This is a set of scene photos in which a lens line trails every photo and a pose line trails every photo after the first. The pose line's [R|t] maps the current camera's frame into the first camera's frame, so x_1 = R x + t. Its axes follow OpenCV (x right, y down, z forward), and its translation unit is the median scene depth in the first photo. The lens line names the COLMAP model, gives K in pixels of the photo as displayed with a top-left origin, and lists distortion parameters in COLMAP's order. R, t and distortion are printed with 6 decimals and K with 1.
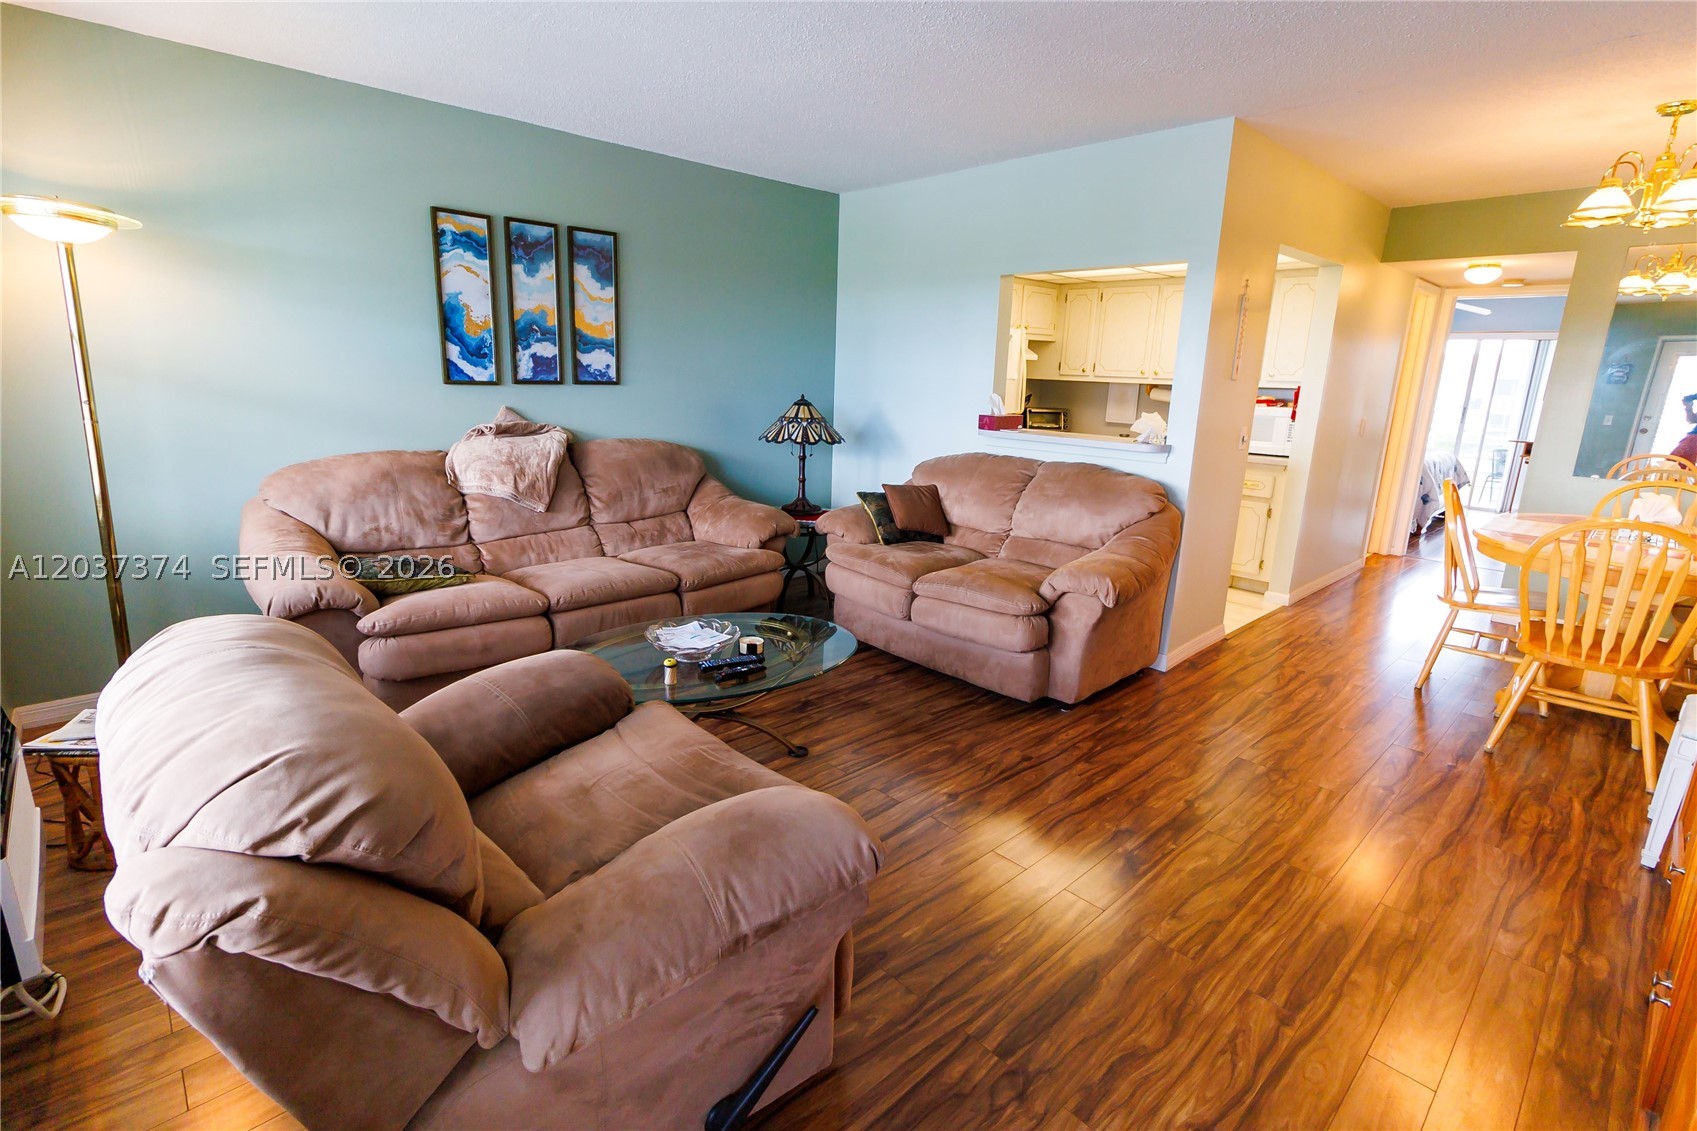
lens RADIAL K [[793.2, 0, 845.7], [0, 793.2, 561.4], [0, 0, 1]] dist [0.005022, 0.000907]
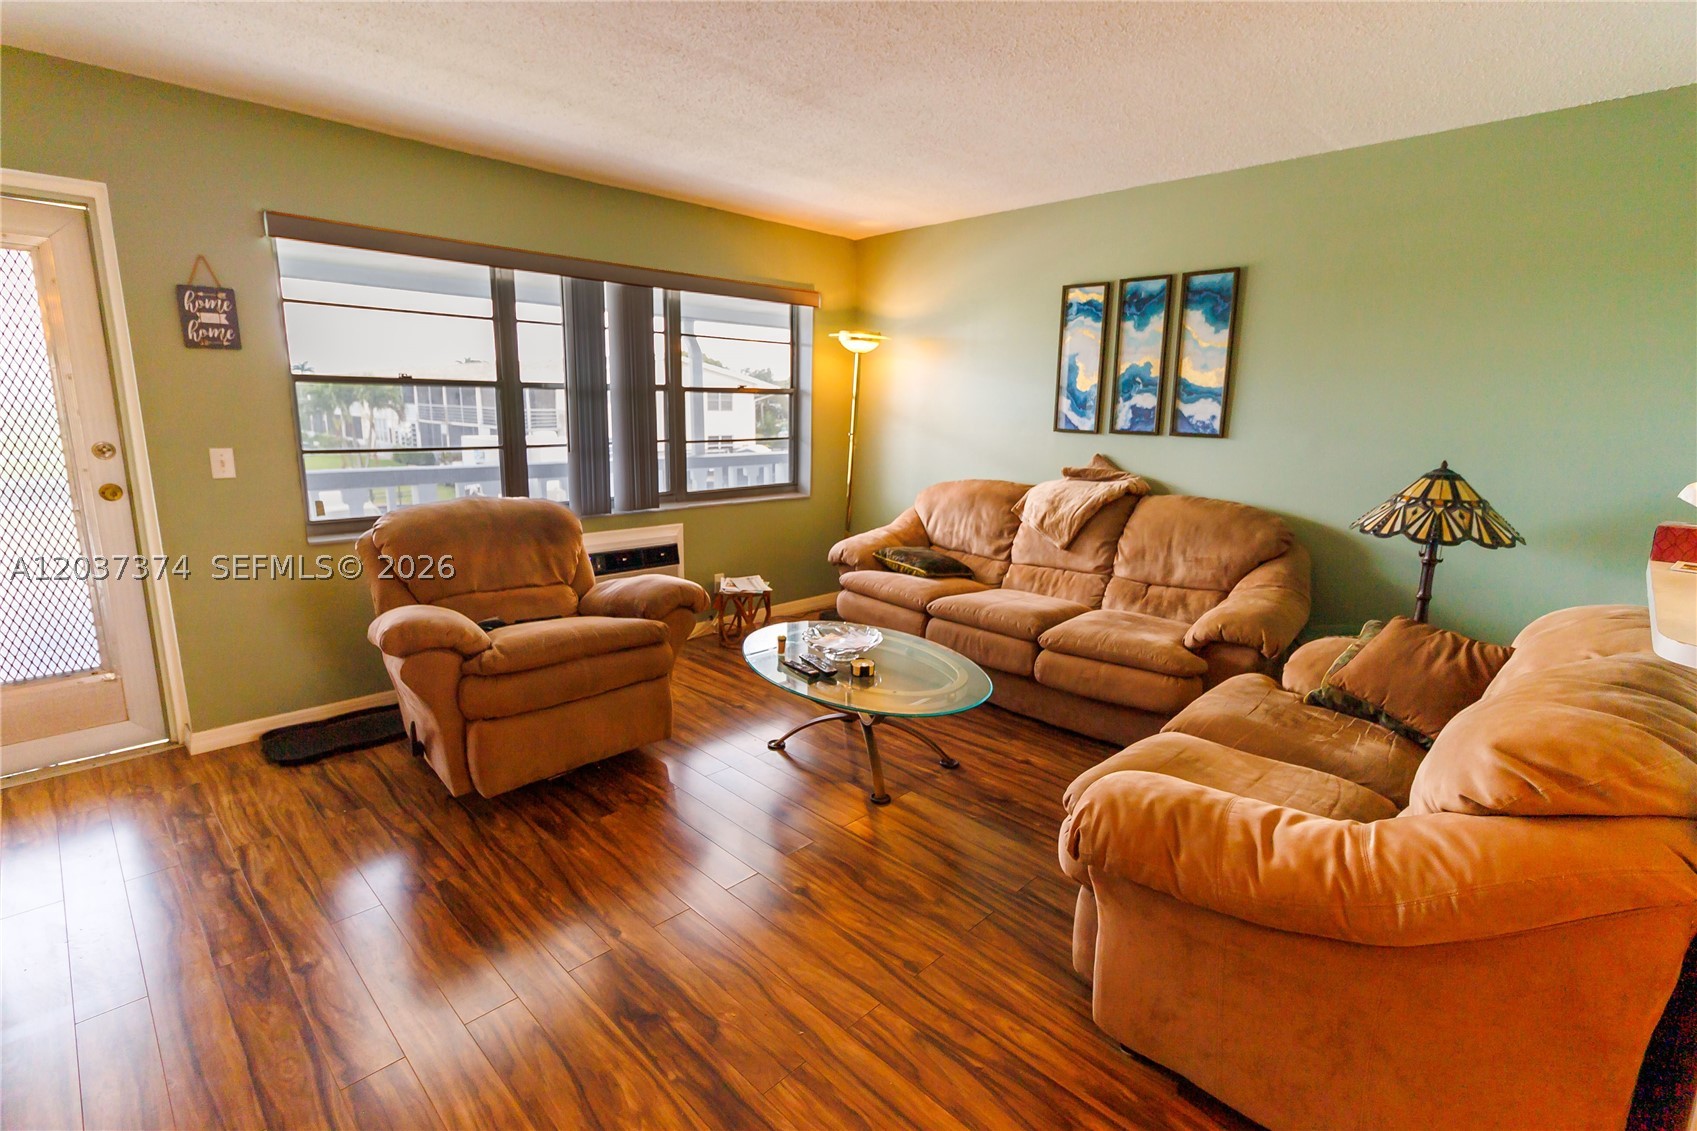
lens RADIAL K [[793.2, 0, 849.2], [0, 793.2, 560.9], [0, 0, 1]] dist [0.005022, 0.000907]
pose [[0.038945, 0.167962, -0.985024, 0.647217], [-0.255231, 0.954745, 0.152707, -0.134409], [0.966095, 0.245462, 0.080052, 0.622856]]
